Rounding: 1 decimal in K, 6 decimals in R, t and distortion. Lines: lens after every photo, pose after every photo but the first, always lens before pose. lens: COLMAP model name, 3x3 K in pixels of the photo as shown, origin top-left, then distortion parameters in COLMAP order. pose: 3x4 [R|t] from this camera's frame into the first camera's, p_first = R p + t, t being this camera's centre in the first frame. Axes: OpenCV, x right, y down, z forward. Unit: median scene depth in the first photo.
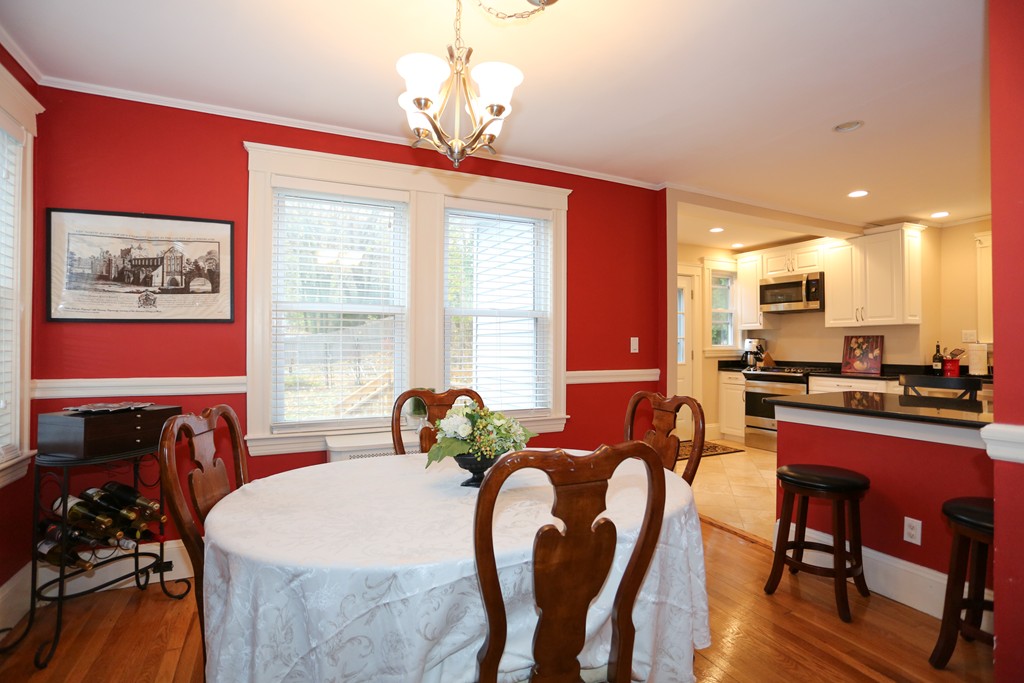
lens RADIAL K [[503.1, 0, 512.4], [0, 503.1, 338.5], [0, 0, 1]] dist [-0.071590, 0.032152]
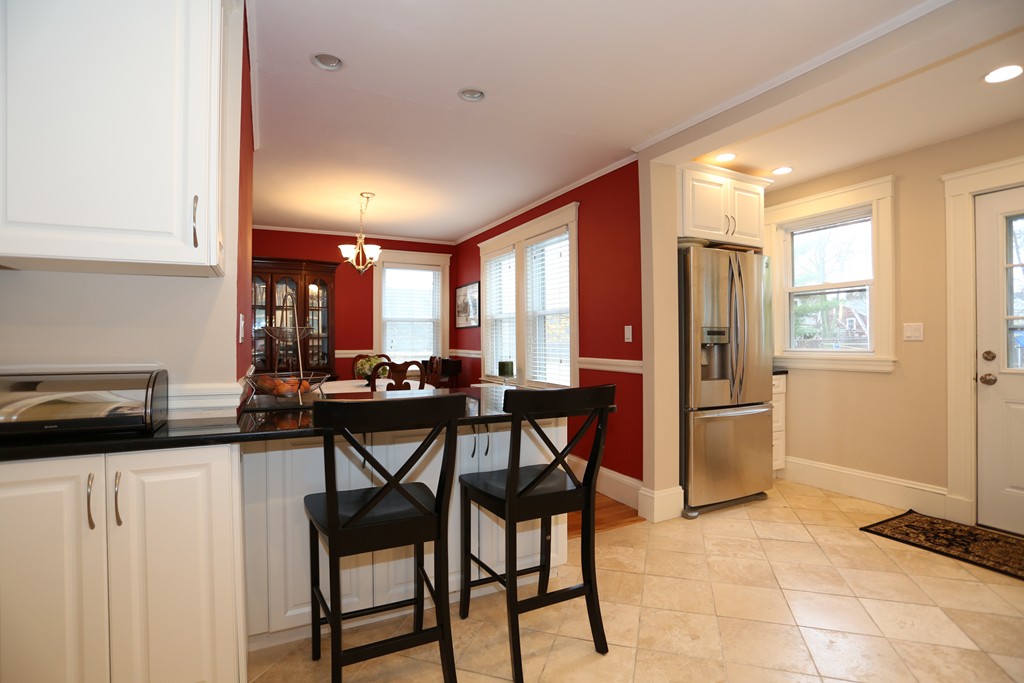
lens RADIAL K [[503.1, 0, 512.4], [0, 503.1, 338.5], [0, 0, 1]] dist [-0.071590, 0.032152]
pose [[0.018717, -0.003799, -0.999818, 1.129589], [0.013292, 0.999905, -0.003551, 0.021305], [0.999736, -0.013223, 0.018766, 0.732986]]
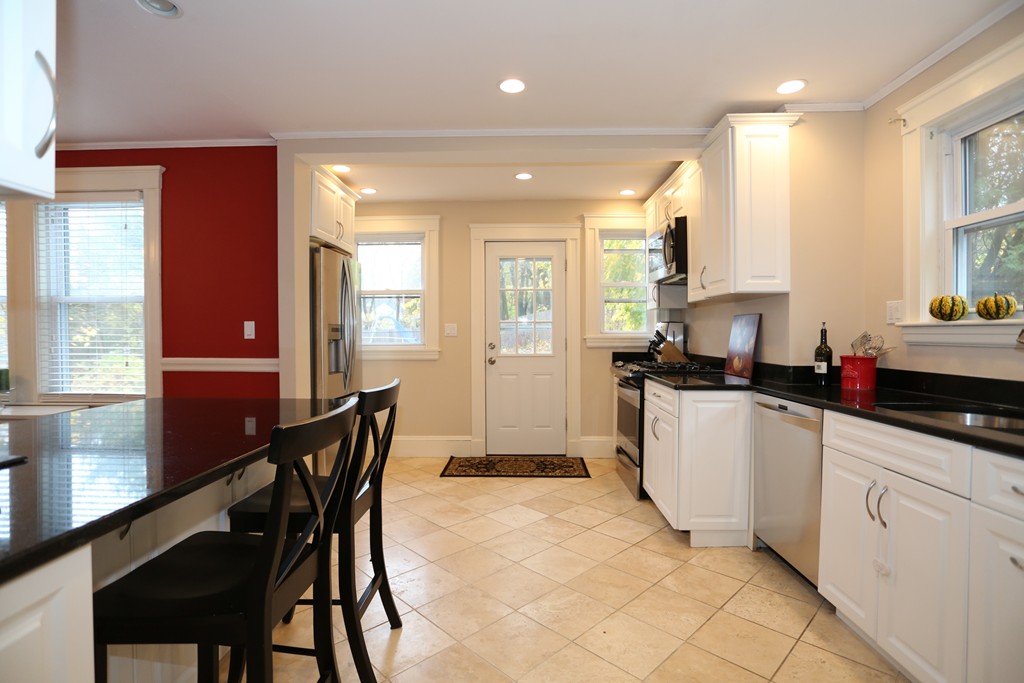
lens RADIAL K [[503.1, 0, 512.4], [0, 503.1, 338.5], [0, 0, 1]] dist [-0.071590, 0.032152]
pose [[0.888501, 0.004294, -0.458855, 0.998868], [0.006053, 0.999760, 0.021076, 0.011865], [0.458835, -0.021504, 0.888261, 0.428671]]
